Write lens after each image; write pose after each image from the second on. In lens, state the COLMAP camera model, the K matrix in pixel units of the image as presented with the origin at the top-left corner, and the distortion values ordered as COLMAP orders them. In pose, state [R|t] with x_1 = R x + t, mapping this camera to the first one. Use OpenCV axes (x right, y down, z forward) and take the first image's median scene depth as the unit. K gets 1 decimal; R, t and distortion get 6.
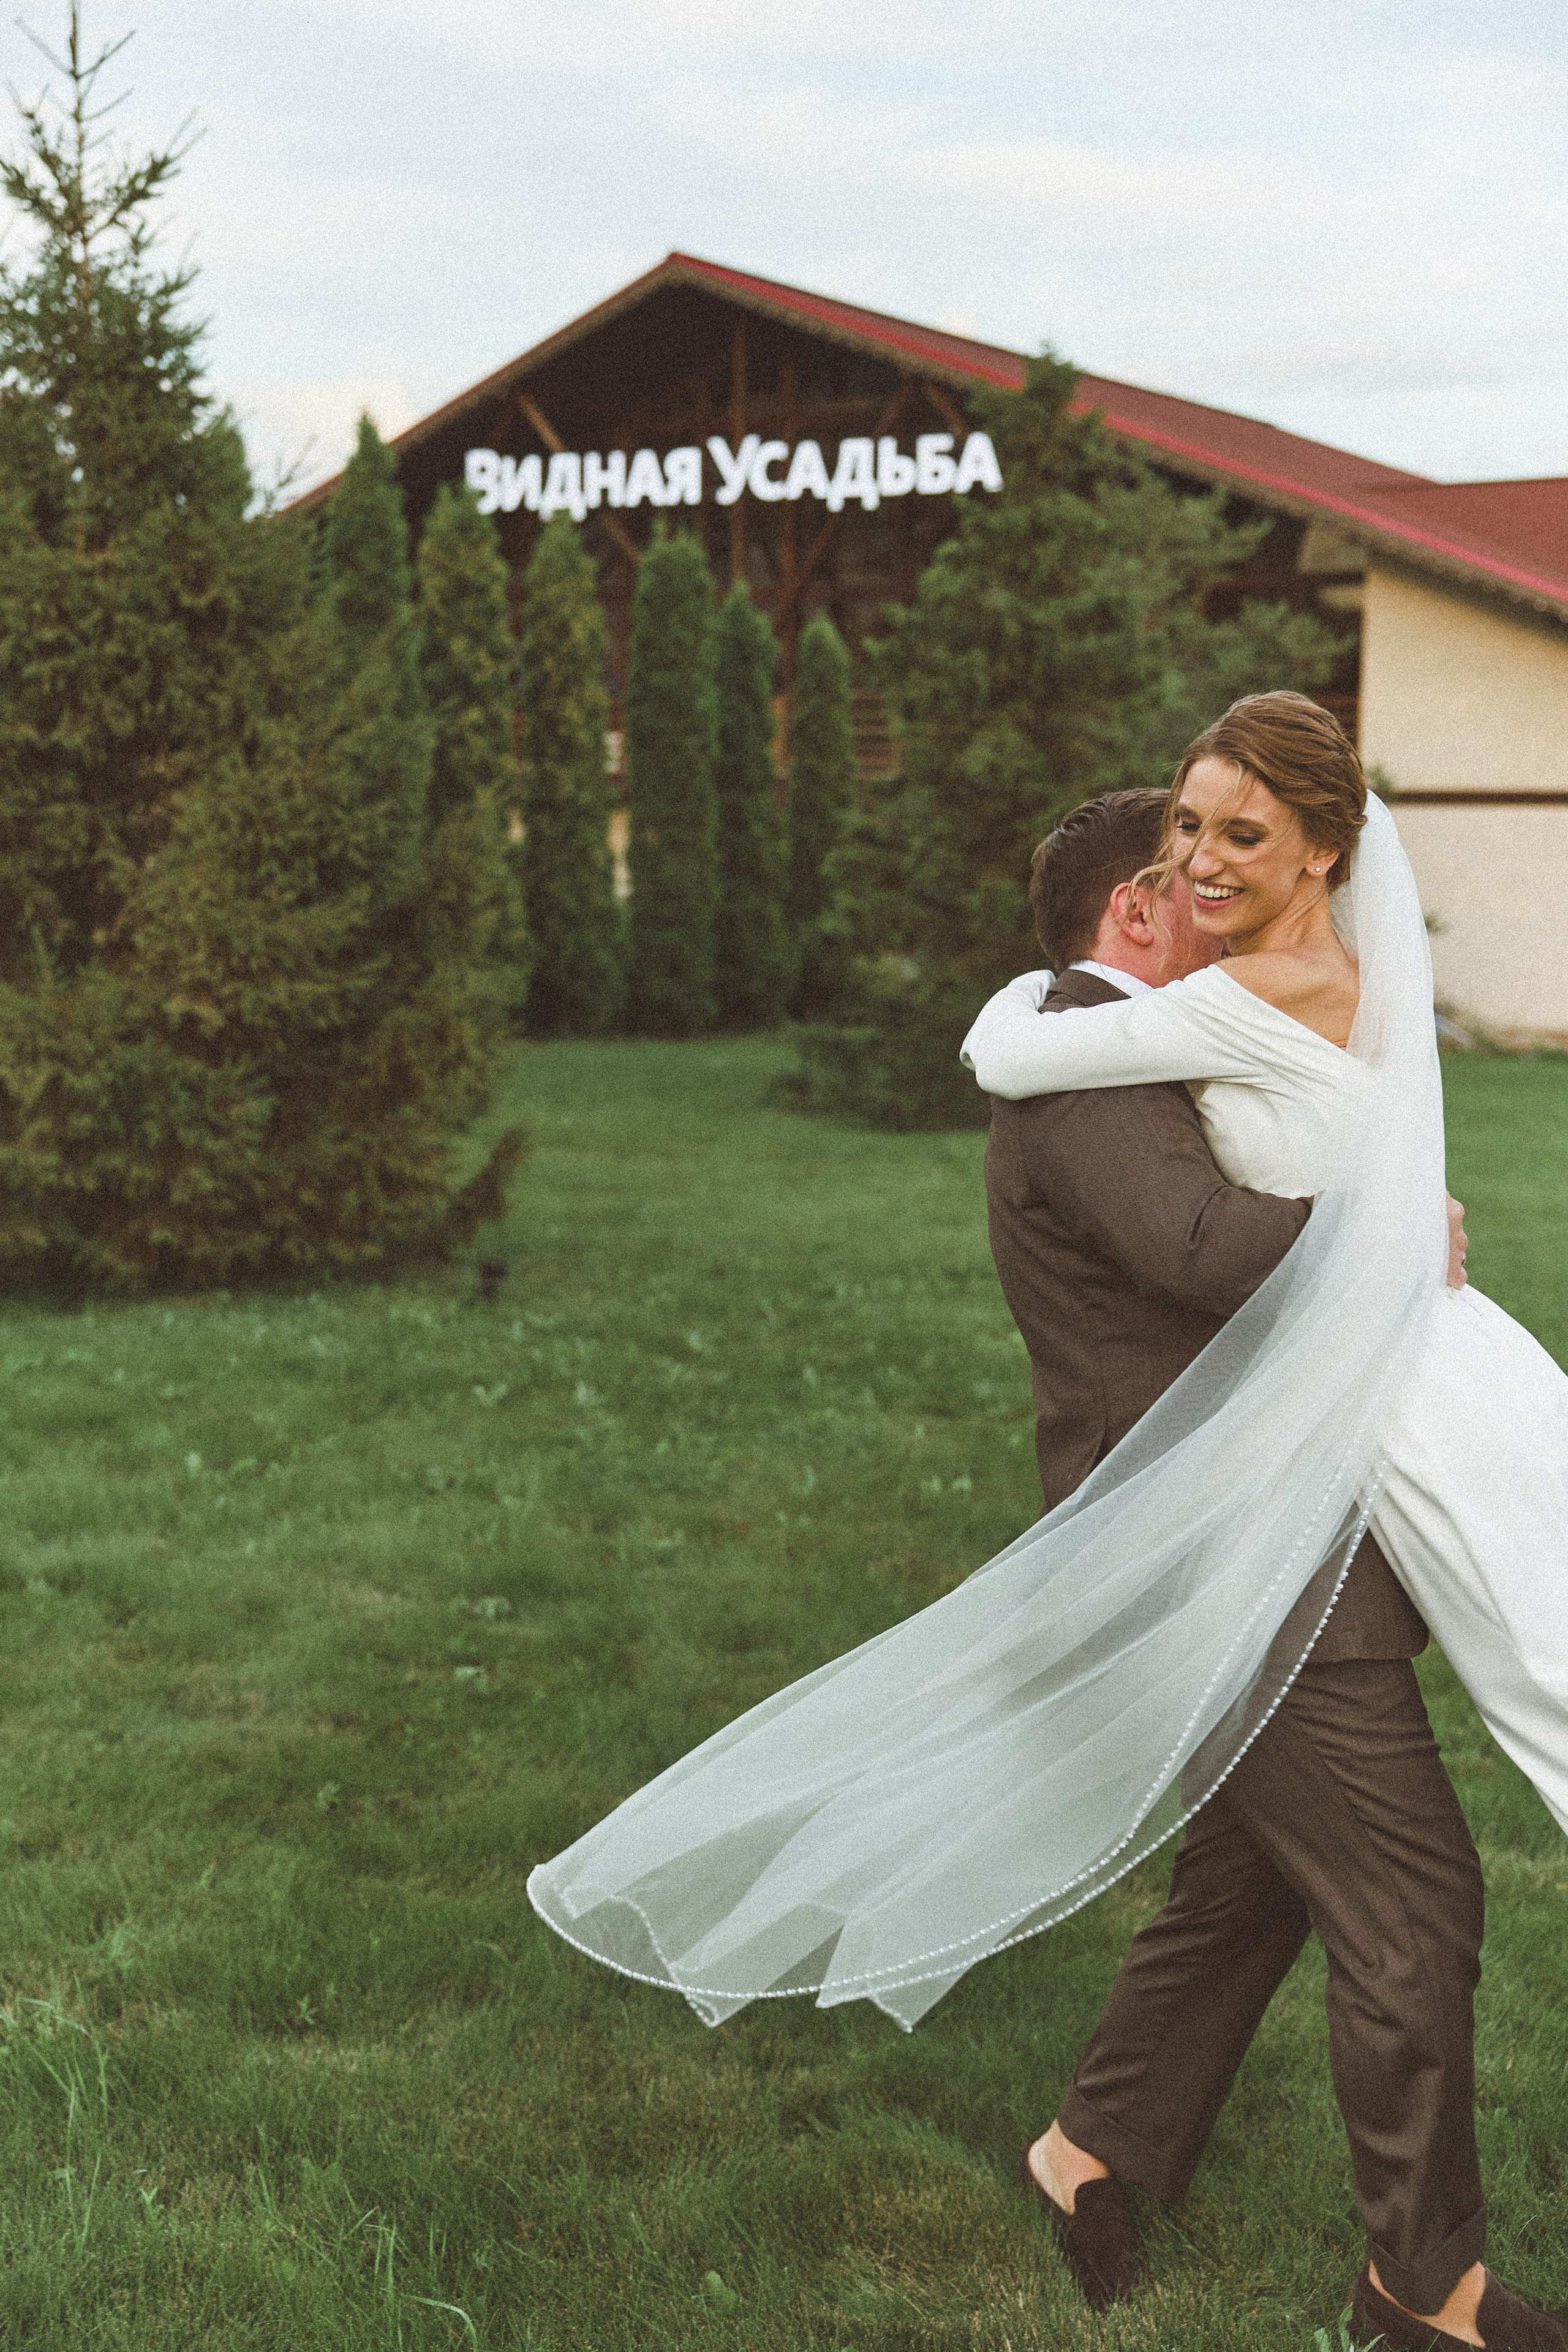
lens RADIAL K [[2961.4, 0, 784.0], [0, 2961.4, 1176.0], [0, 0, 1]] dist [0.072299, 0.017762]
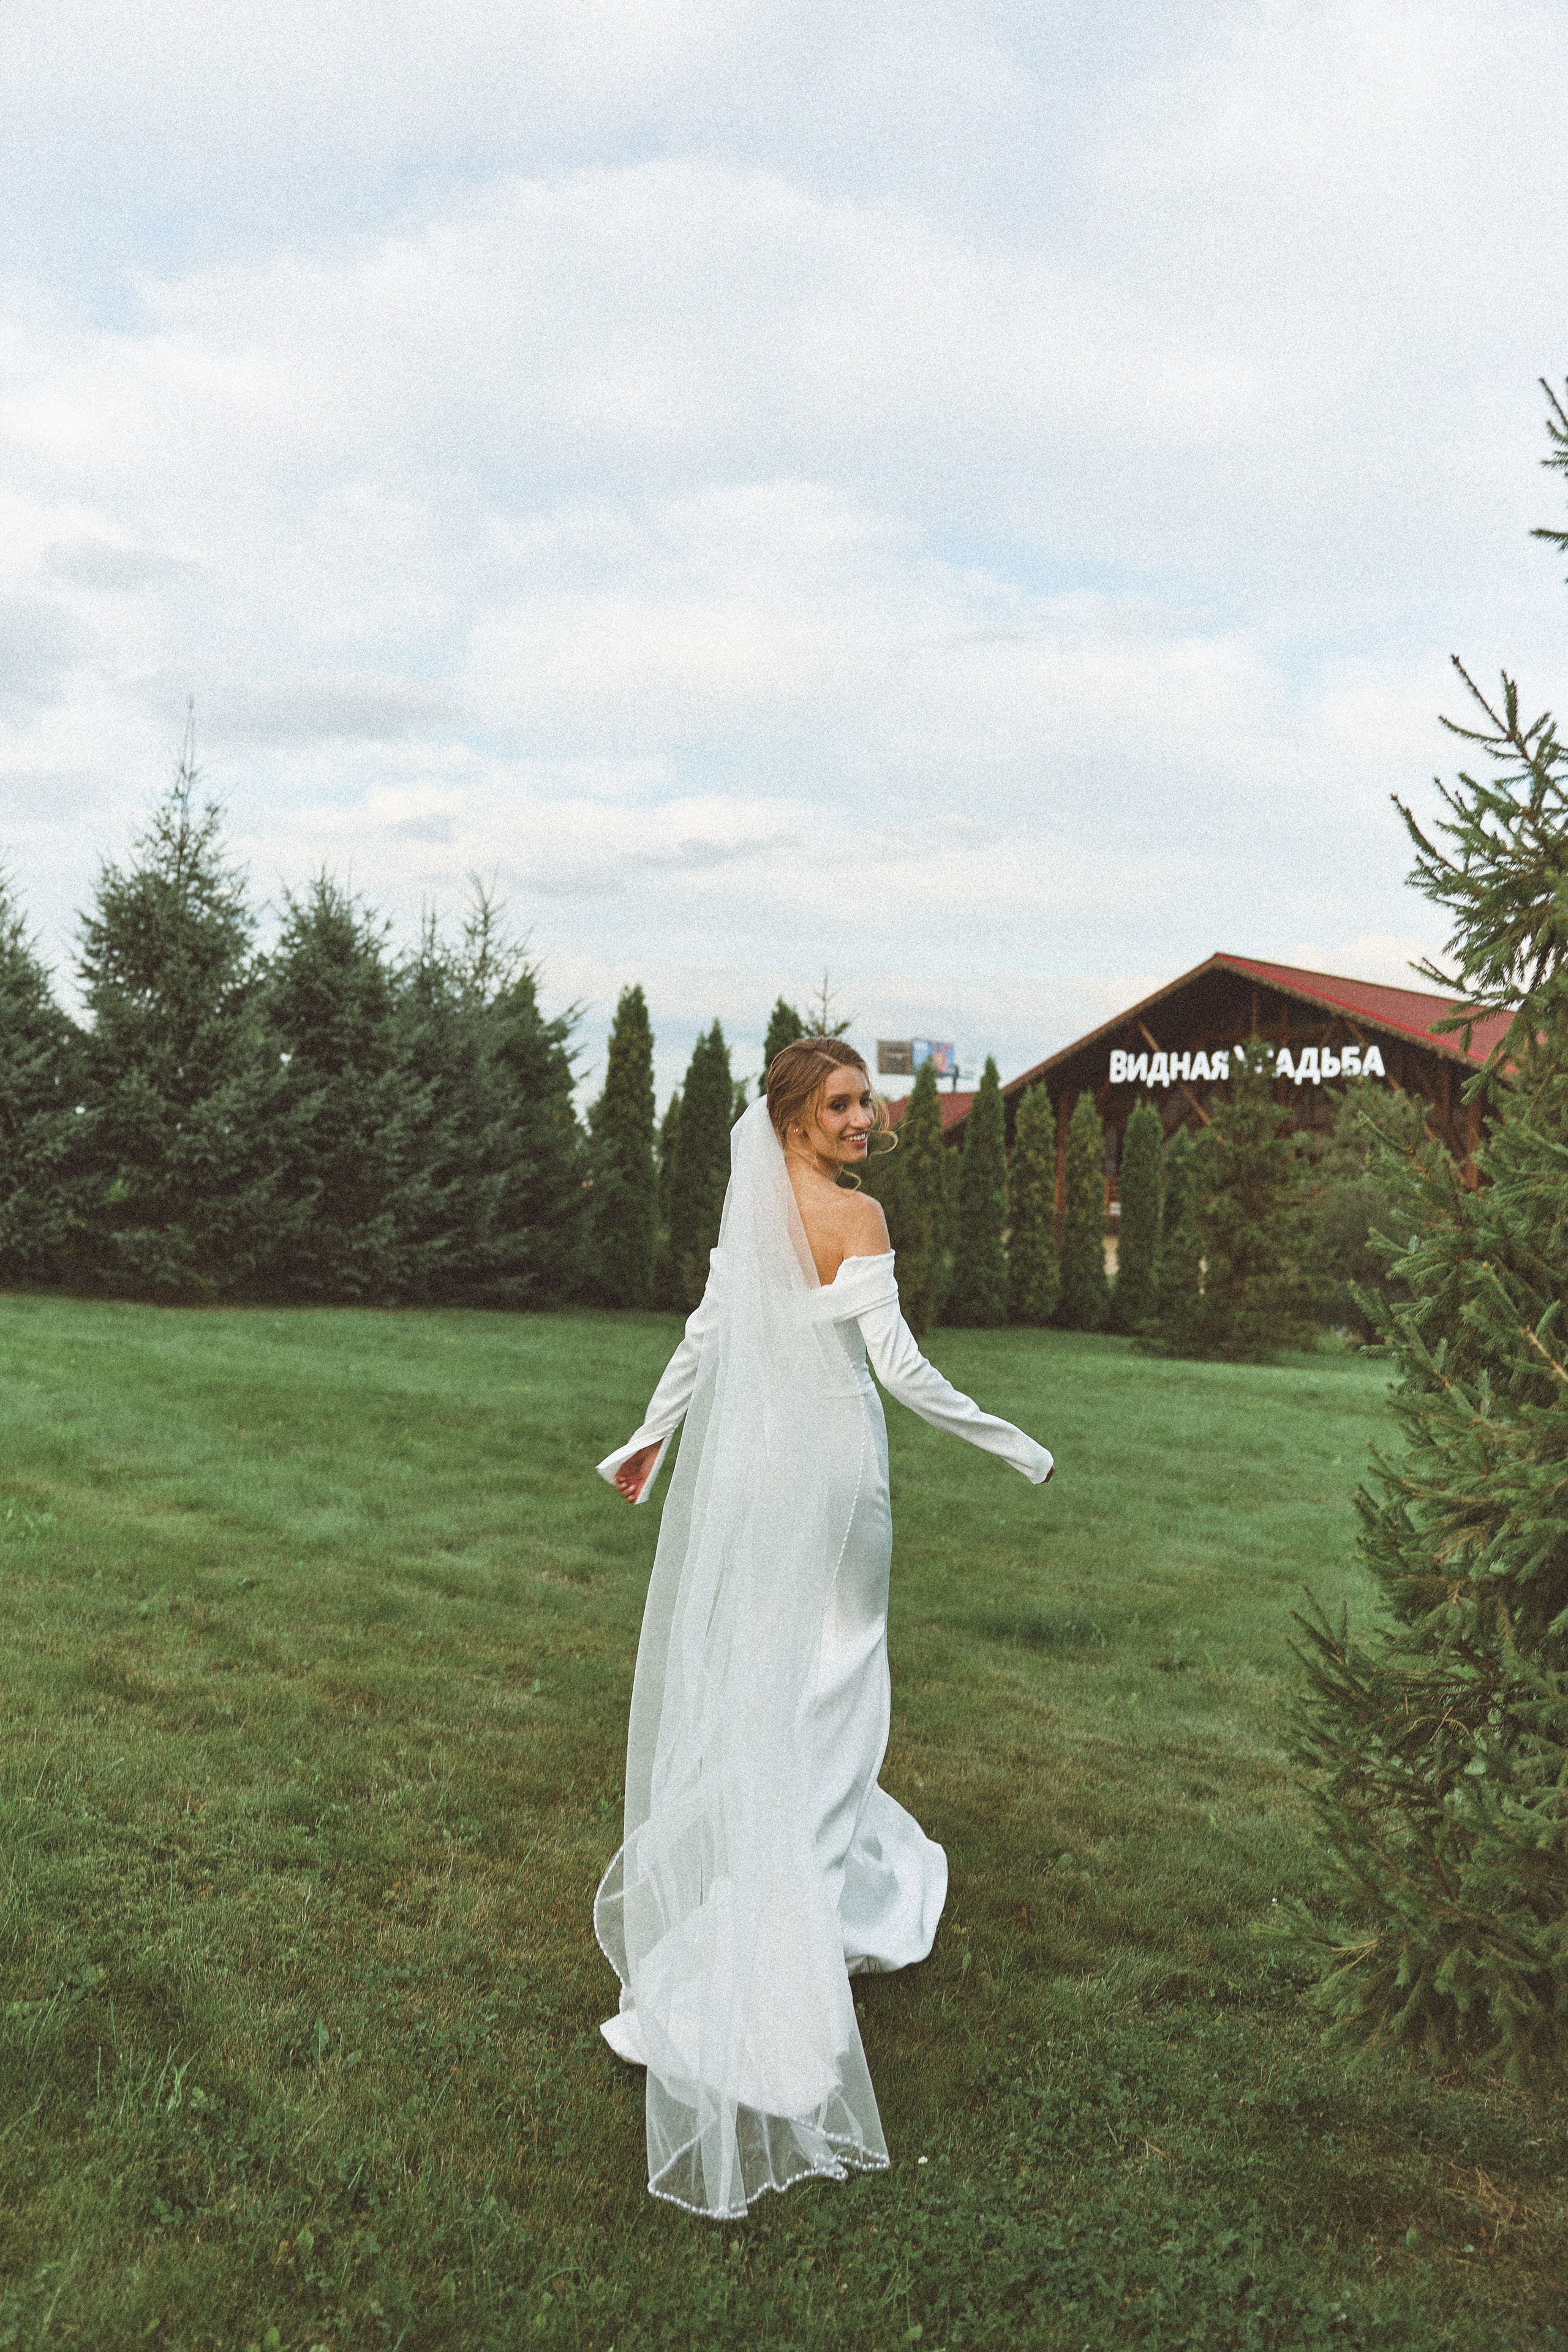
lens RADIAL K [[1978.0, 0, 775.7], [0, 1978.0, 1129.5], [0, 0, 1]] dist [-0.043570, 0.007064]
pose [[0.947798, 0.019252, -0.318290, 0.346153], [-0.076789, 0.982581, -0.169229, 0.138214], [0.309488, 0.184836, 0.932766, -0.886428]]
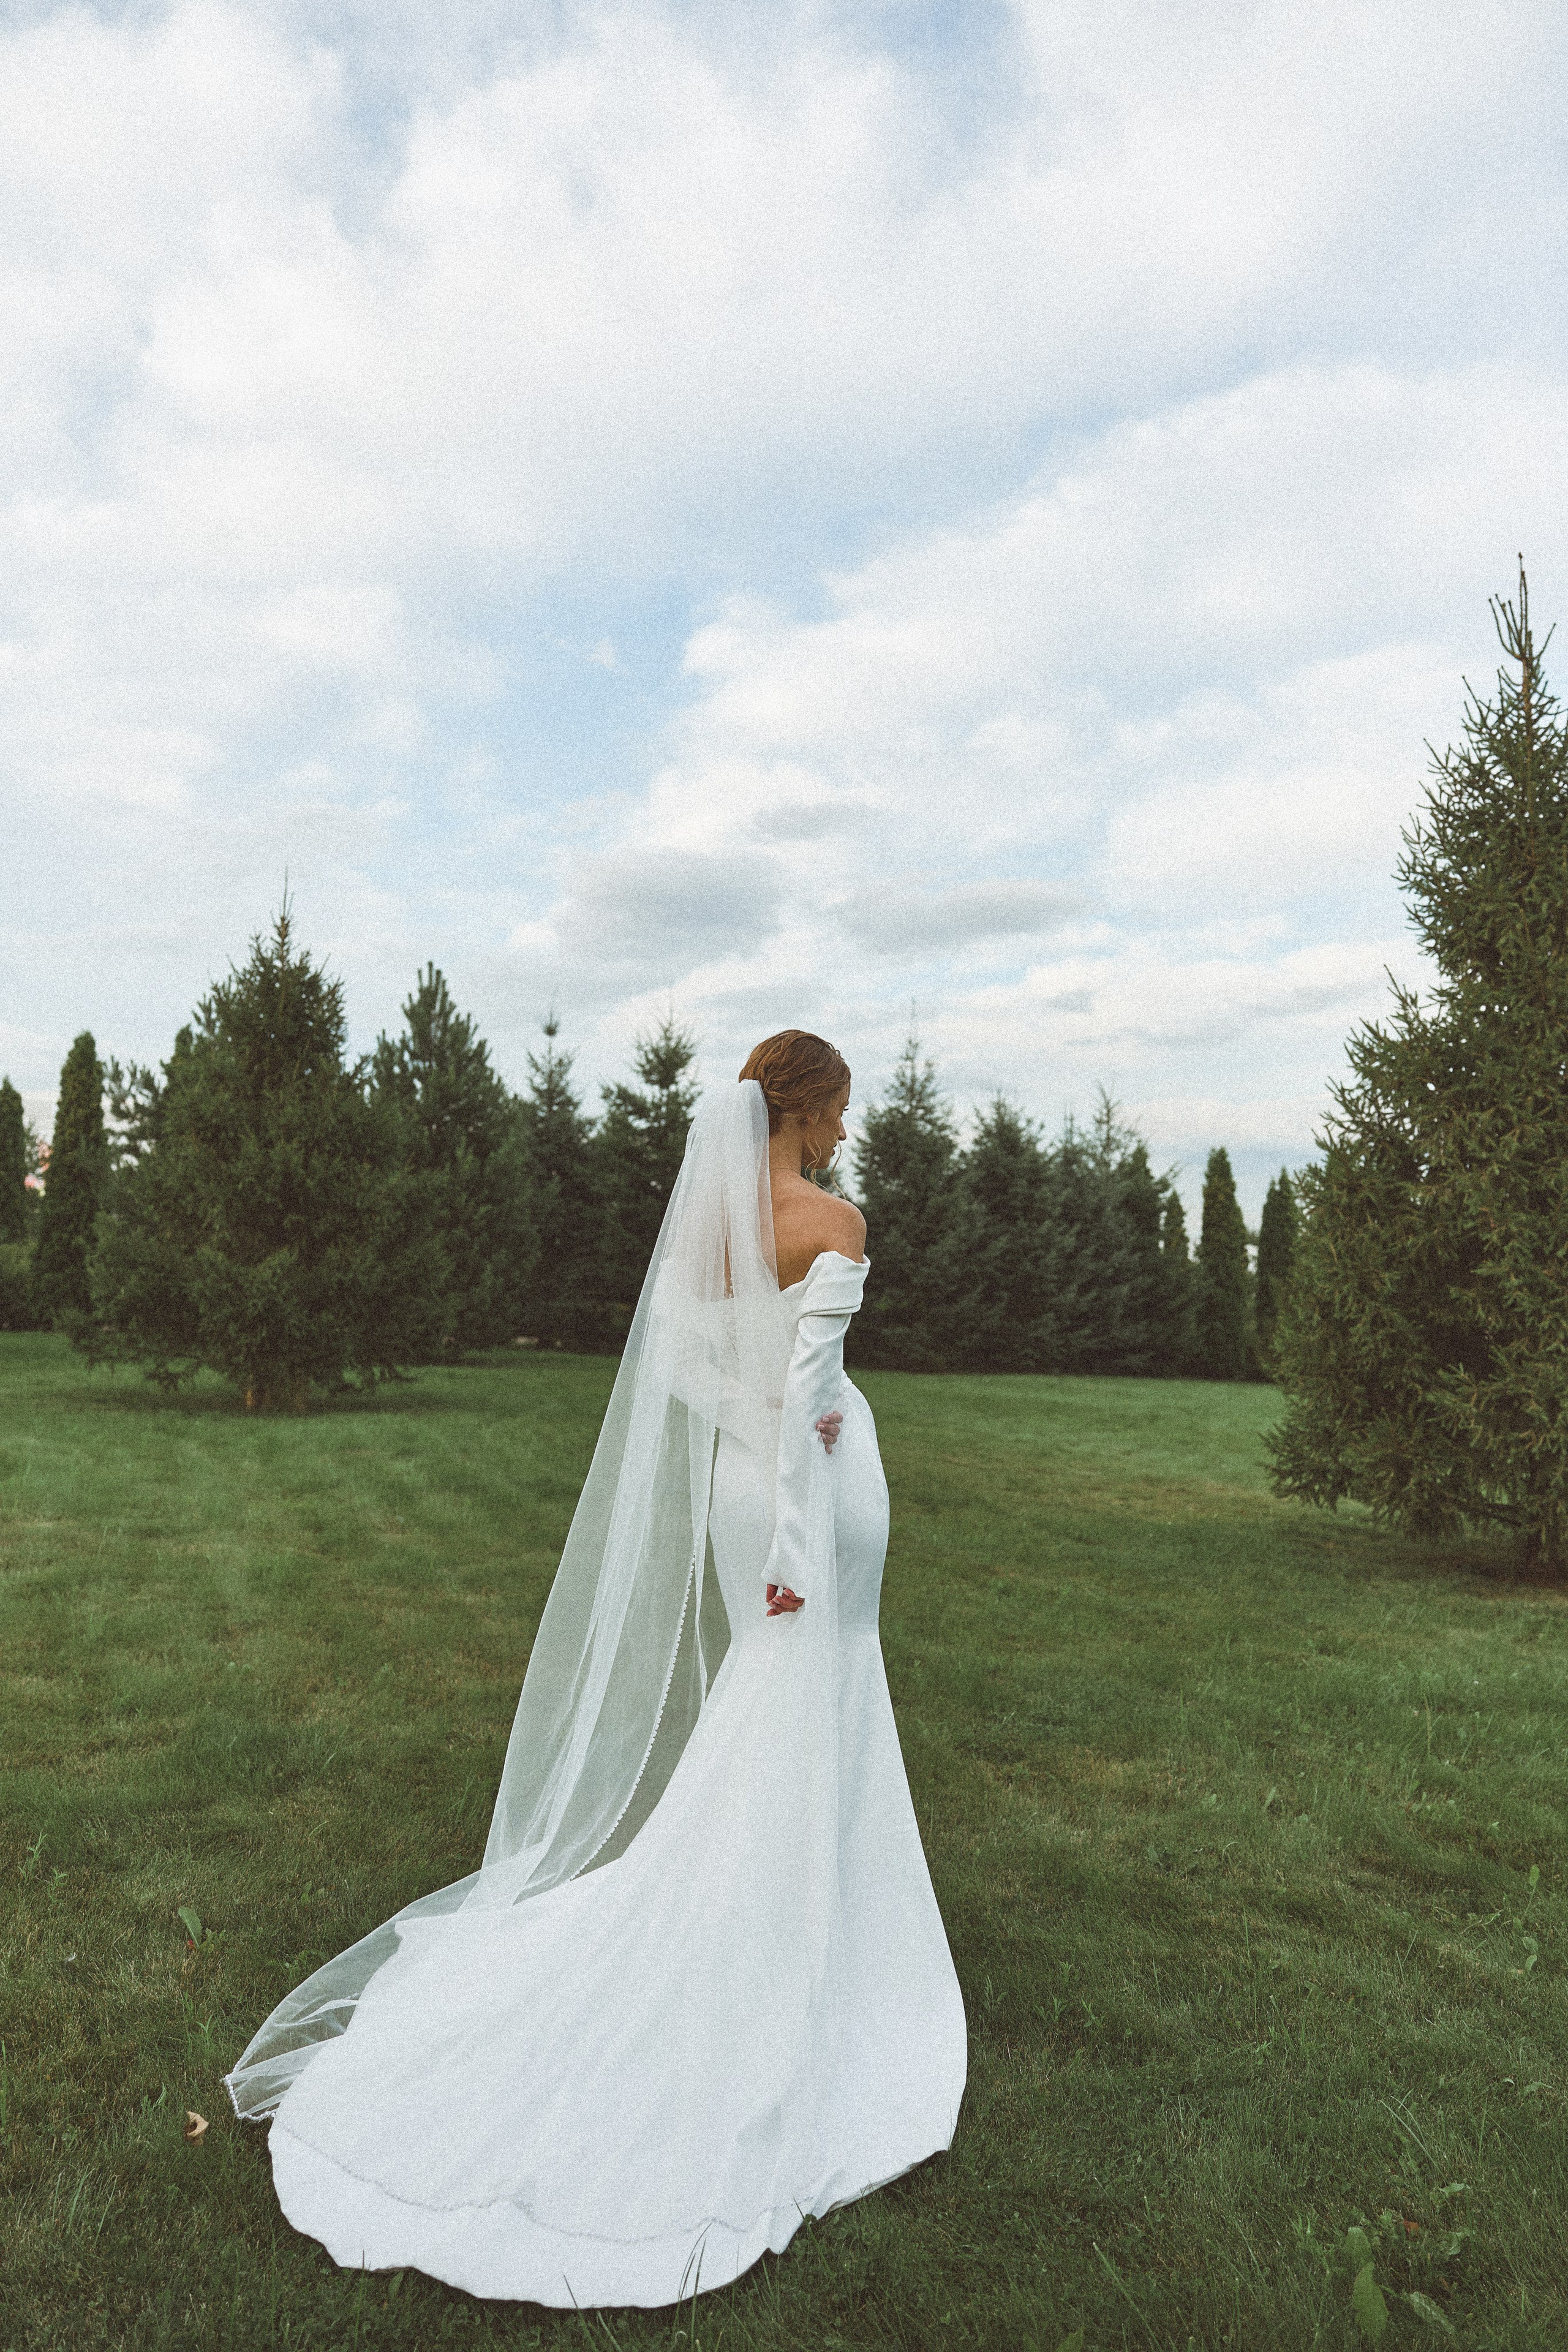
lens RADIAL K [[1640.9, 0, 784.0], [0, 1640.9, 1176.0], [0, 0, 1]] dist [0.039115, -0.001054]
pose [[0.776527, -0.042741, -0.628633, 0.588299], [-0.092938, 0.979014, -0.181366, 0.195630], [0.623192, 0.199260, 0.756259, -1.287129]]
